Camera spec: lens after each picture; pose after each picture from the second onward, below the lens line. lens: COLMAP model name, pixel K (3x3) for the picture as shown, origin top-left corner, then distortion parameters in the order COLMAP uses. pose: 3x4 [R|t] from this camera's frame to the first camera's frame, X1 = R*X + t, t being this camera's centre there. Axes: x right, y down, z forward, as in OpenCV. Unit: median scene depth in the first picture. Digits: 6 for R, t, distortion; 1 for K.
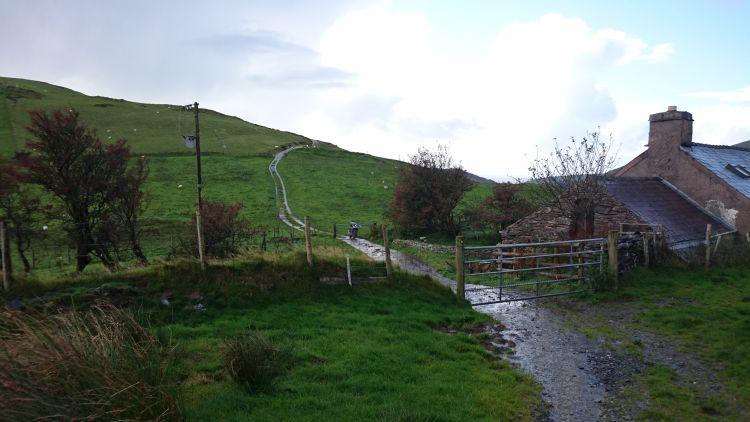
lens RADIAL K [[562.6, 0, 375.2], [0, 562.6, 209.9], [0, 0, 1]] dist [0.023554, -0.011736]
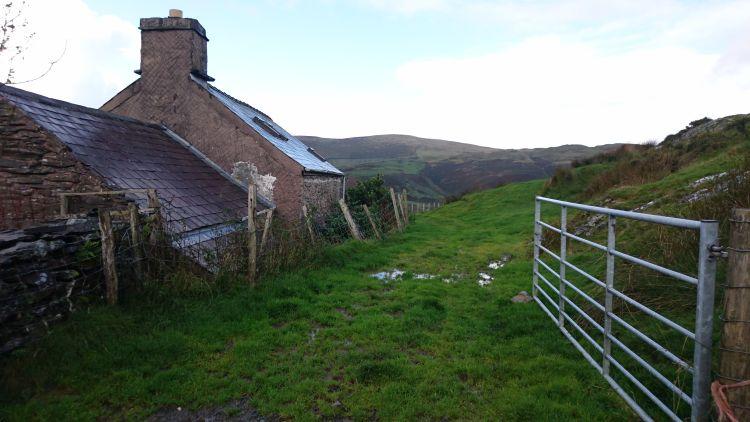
lens RADIAL K [[562.6, 0, 375.2], [0, 562.6, 211.2], [0, 0, 1]] dist [0.023554, -0.011736]
pose [[0.696353, -0.042303, 0.716452, 0.249717], [0.035118, 0.999074, 0.024857, 0.028678], [-0.716840, 0.007851, 0.697194, 0.460418]]
